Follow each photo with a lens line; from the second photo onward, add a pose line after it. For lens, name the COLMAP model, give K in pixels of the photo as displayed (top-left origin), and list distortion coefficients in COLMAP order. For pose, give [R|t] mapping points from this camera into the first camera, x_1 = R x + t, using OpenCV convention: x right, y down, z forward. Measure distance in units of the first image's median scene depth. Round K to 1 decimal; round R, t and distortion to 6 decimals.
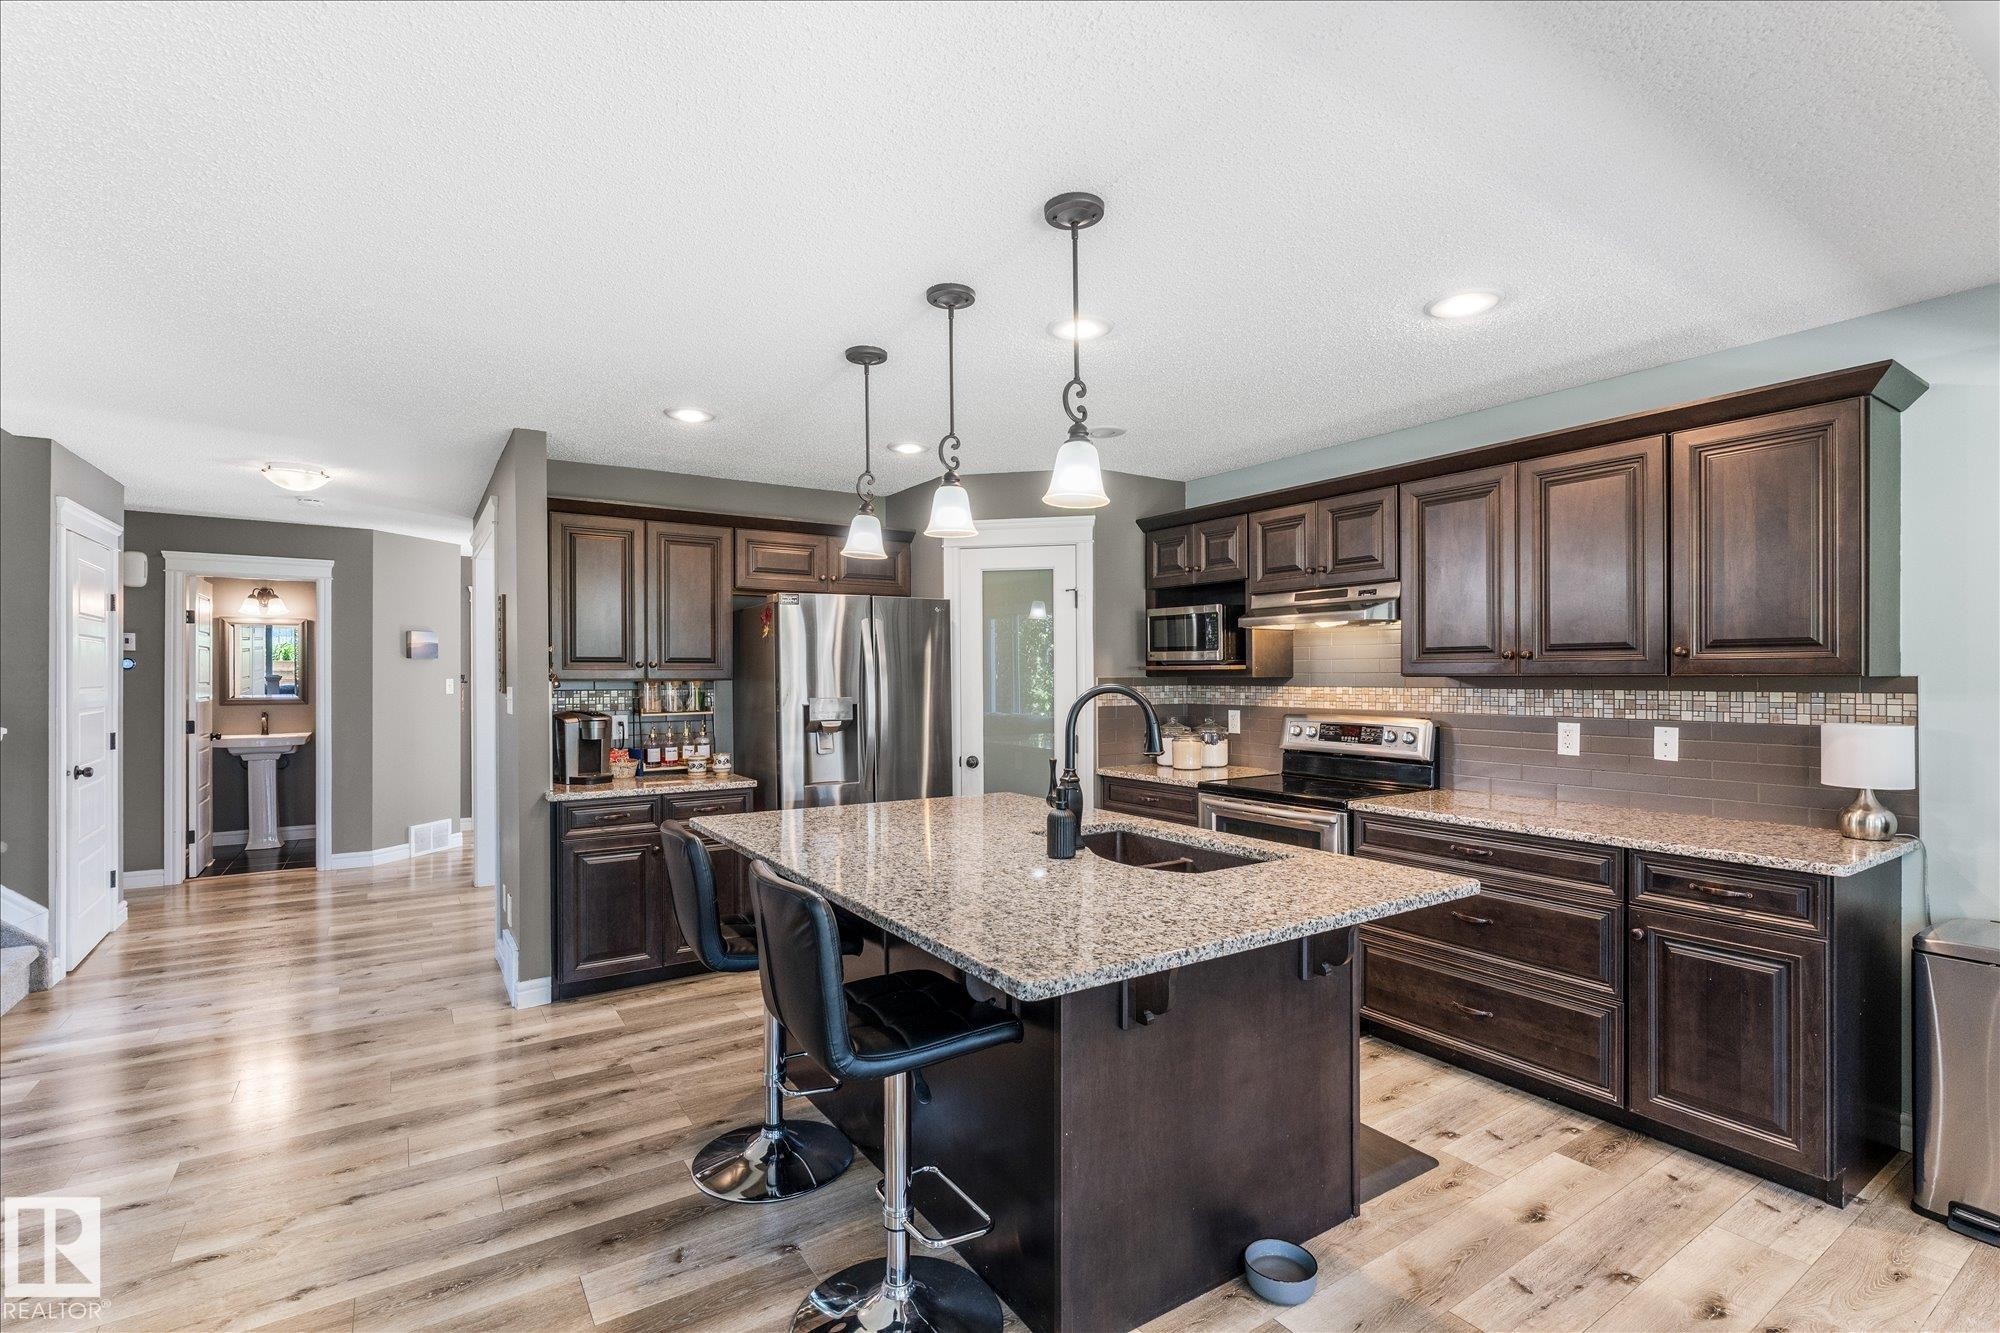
lens RADIAL K [[906.6, 0, 1004.7], [0, 906.6, 675.4], [0, 0, 1]] dist [-0.010322, 0.004173]
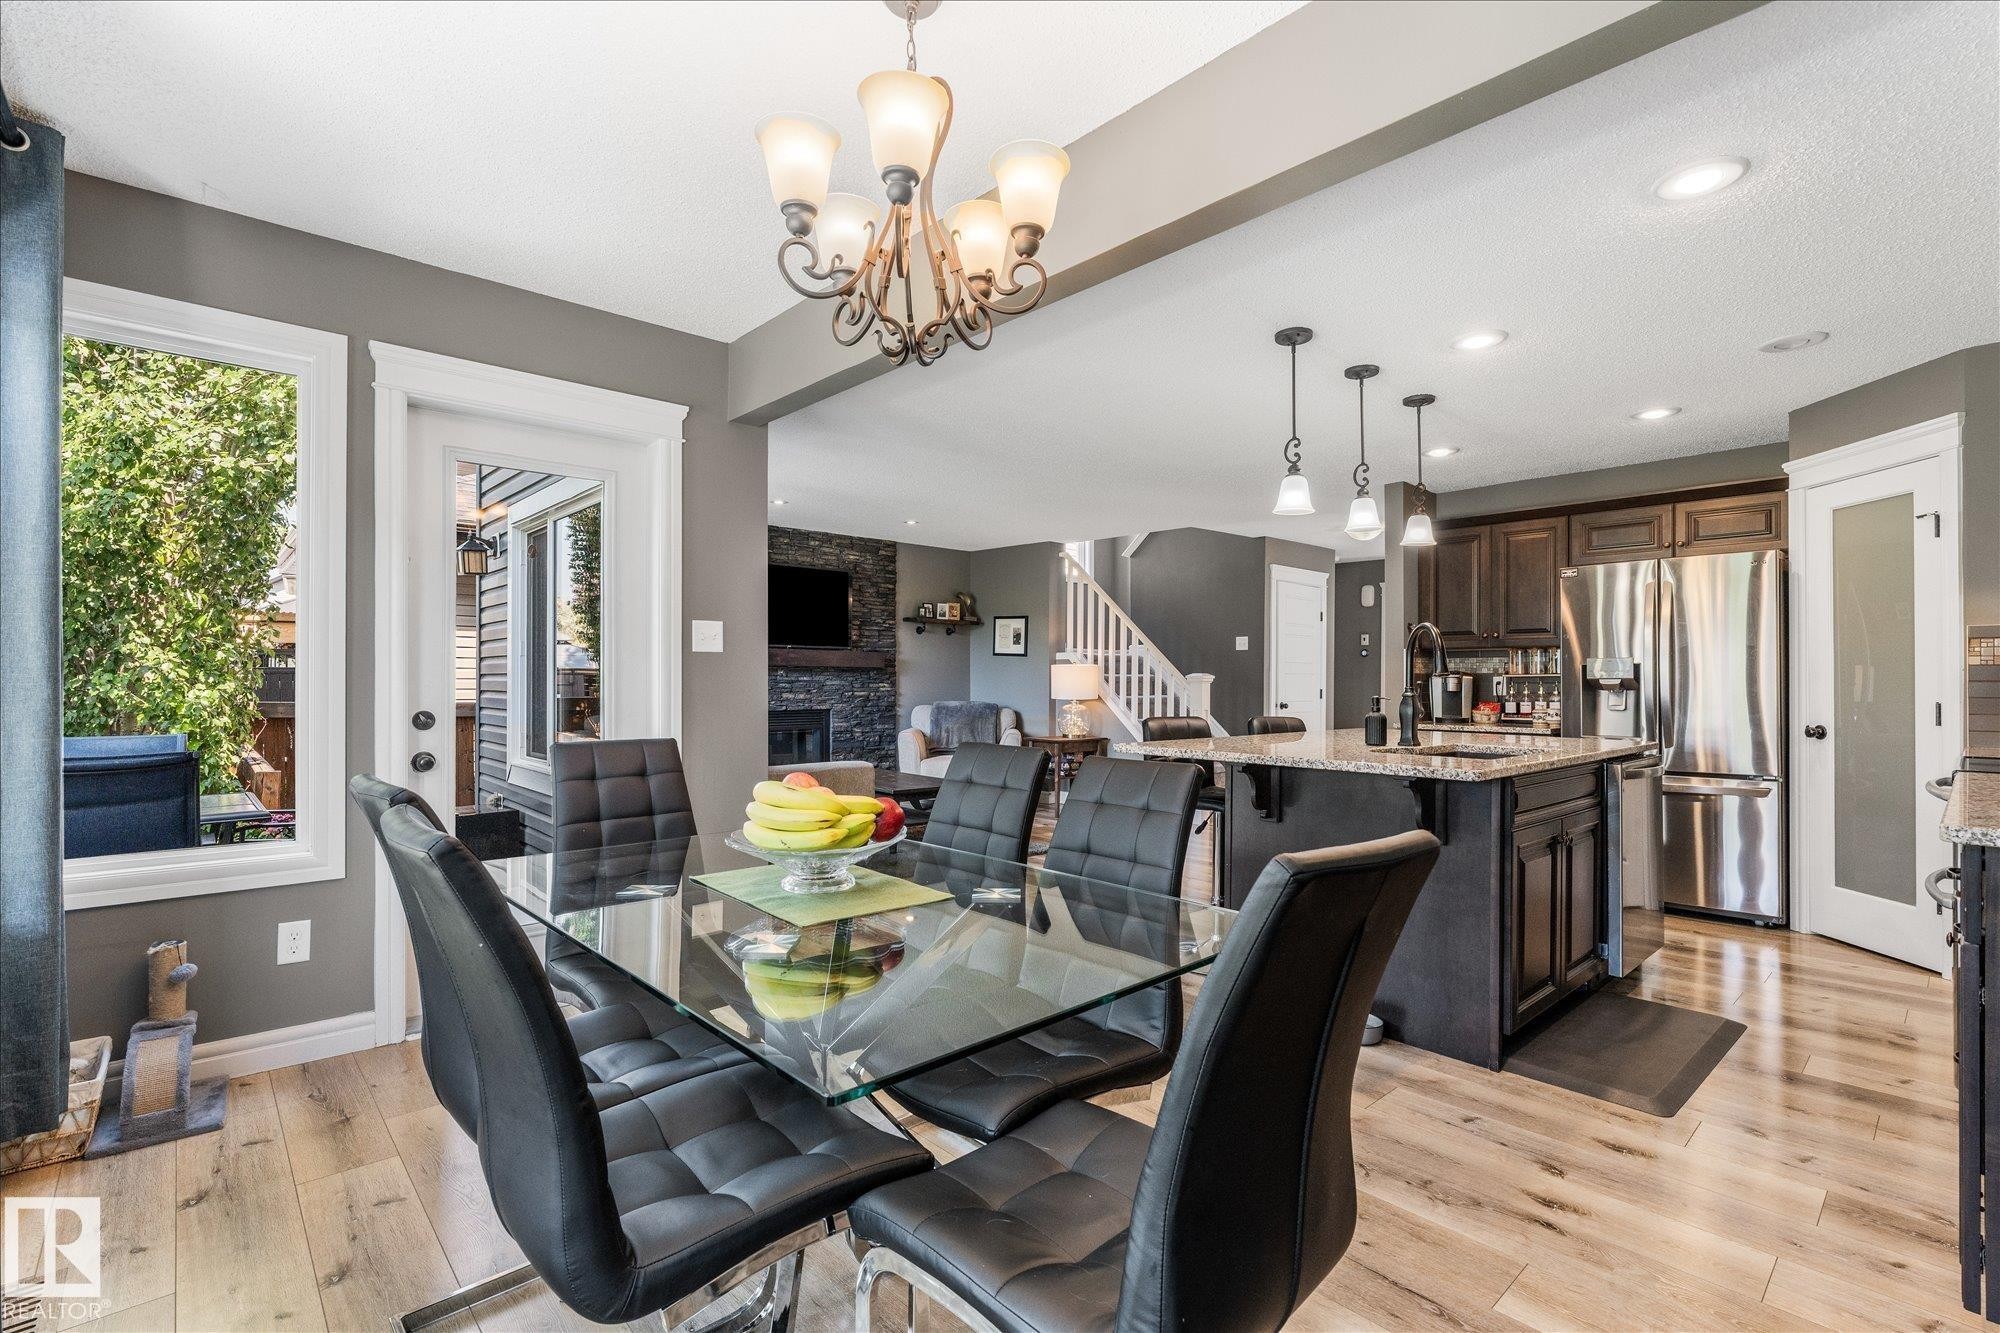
lens RADIAL K [[906.6, 0, 996.3], [0, 906.6, 681.0], [0, 0, 1]] dist [-0.010322, 0.004173]
pose [[0.153228, 0.002306, -0.988188, 0.737156], [-0.005128, 0.999986, 0.001539, 0.051970], [0.988178, 0.004832, 0.153238, 0.098296]]
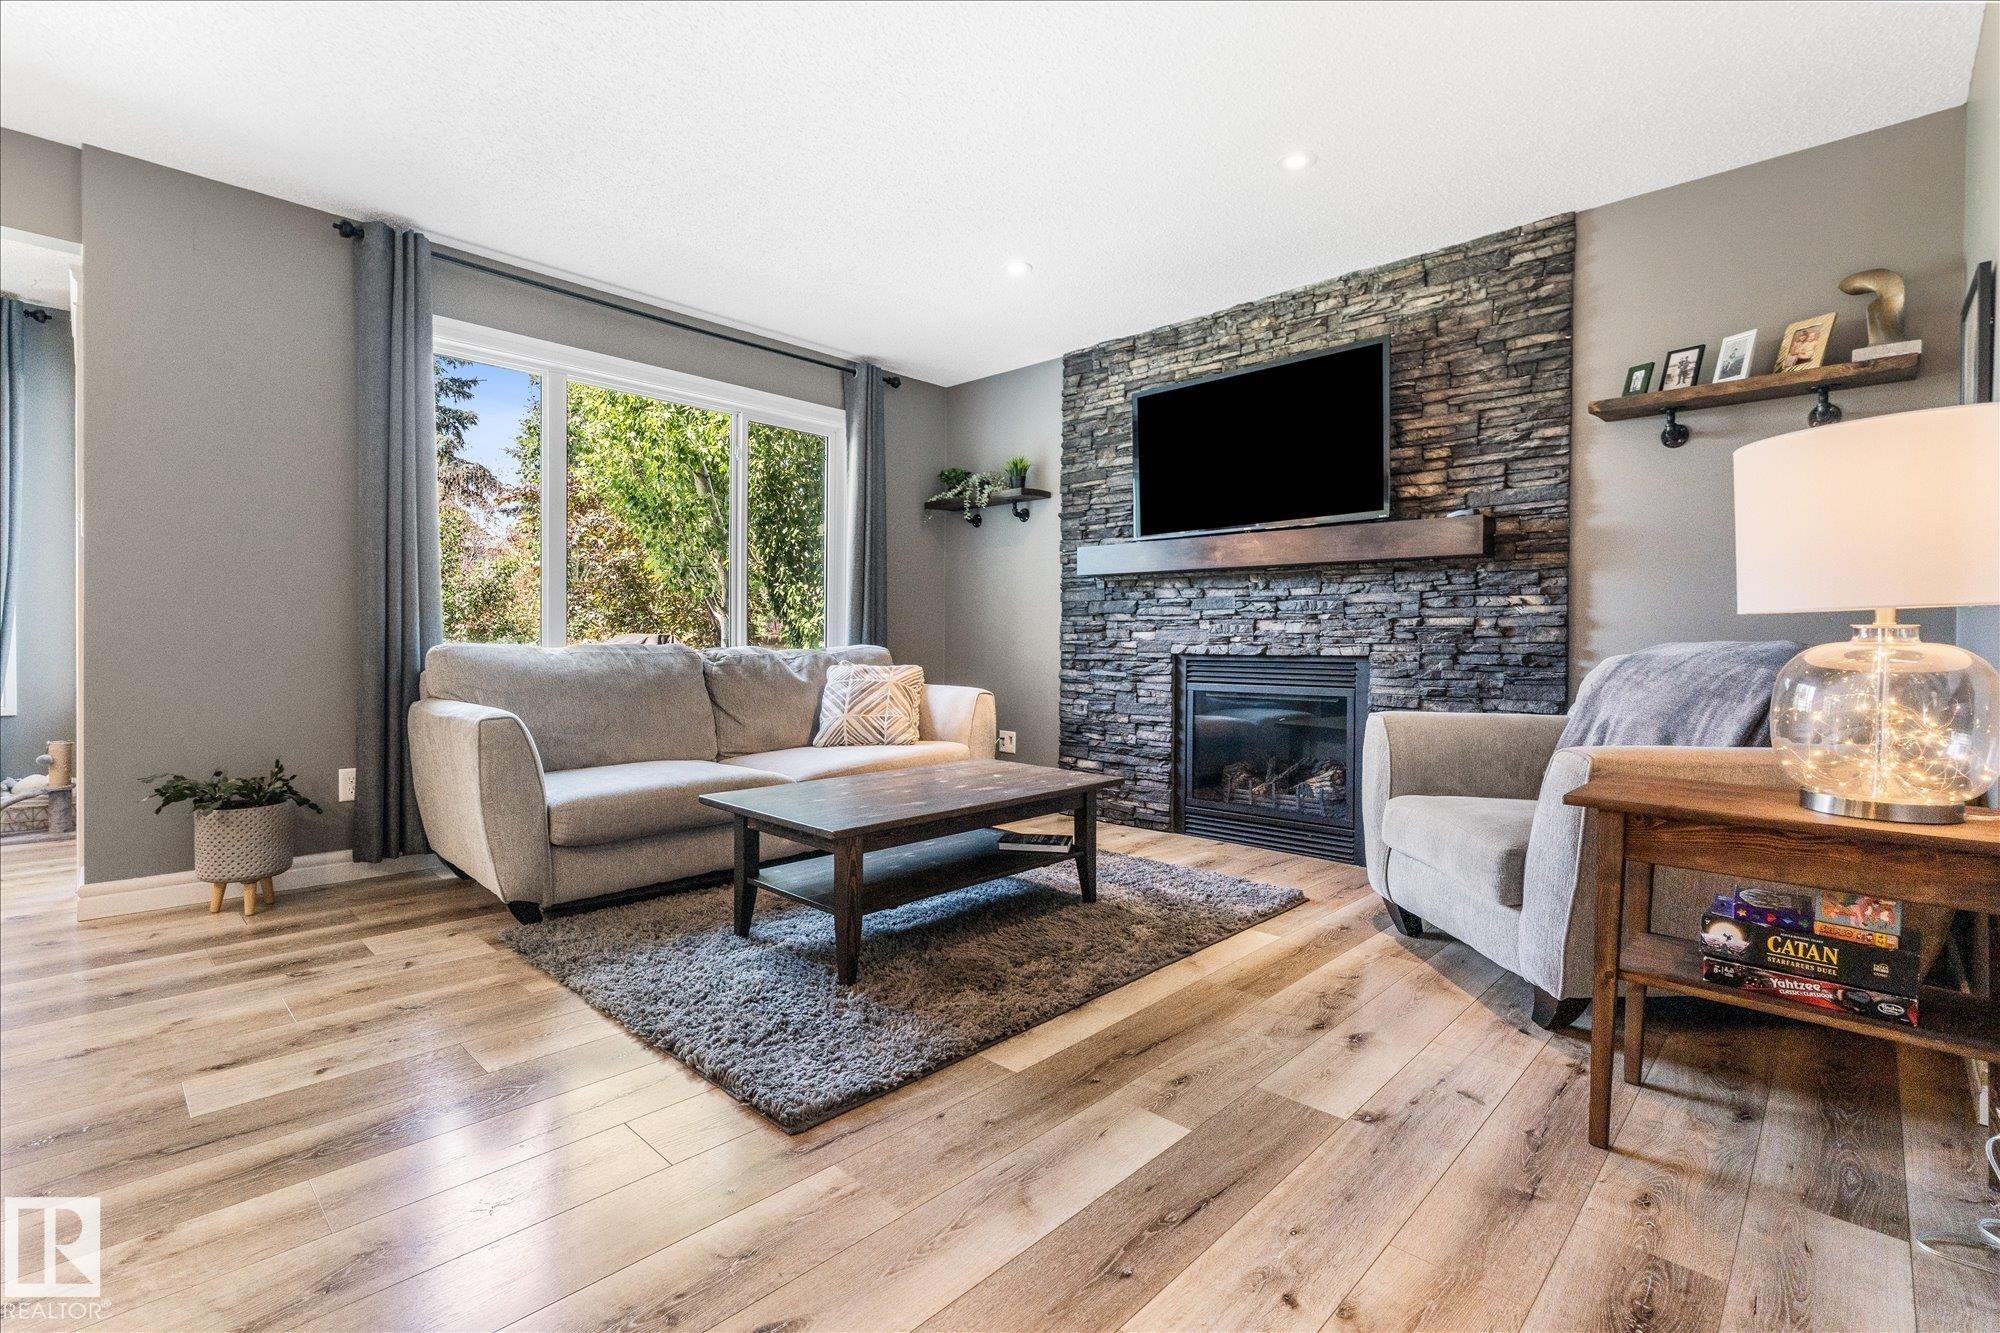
lens RADIAL K [[906.6, 0, 1017.2], [0, 906.6, 660.5], [0, 0, 1]] dist [-0.010322, 0.004173]
pose [[-0.974270, -0.002393, -0.225369, -0.591409], [-0.006924, 0.999789, 0.019314, 0.102593], [0.225276, 0.020378, -0.974082, 0.772815]]
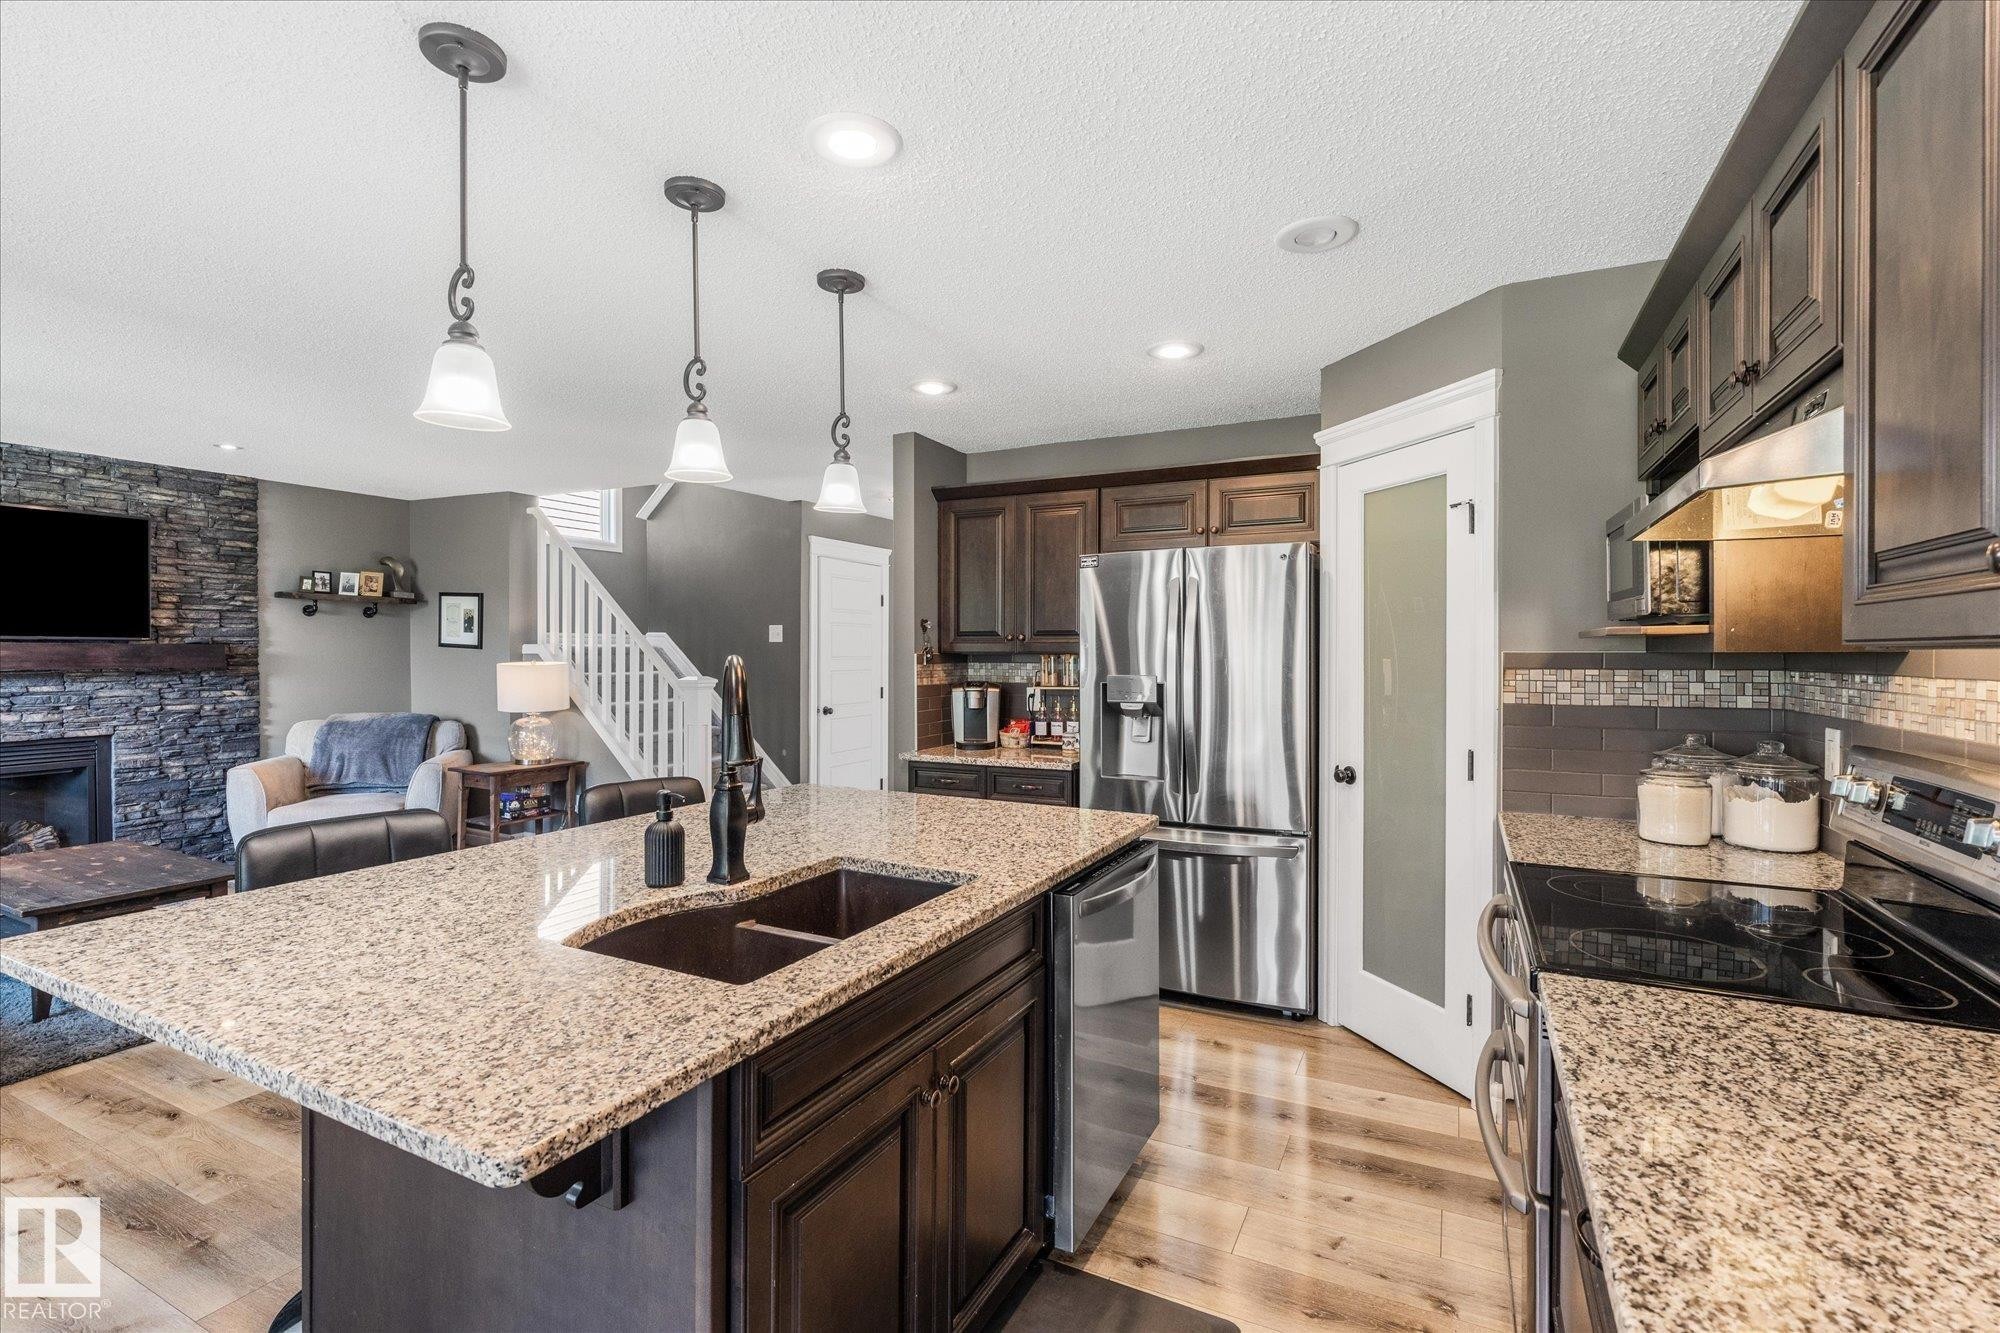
lens RADIAL K [[906.6, 0, 1002.2], [0, 906.6, 664.4], [0, 0, 1]] dist [-0.010322, 0.004173]
pose [[0.494878, 0.014967, -0.868834, 0.453868], [-0.003859, 0.999880, 0.015026, 0.002544], [0.868954, -0.004083, 0.494876, 0.462316]]
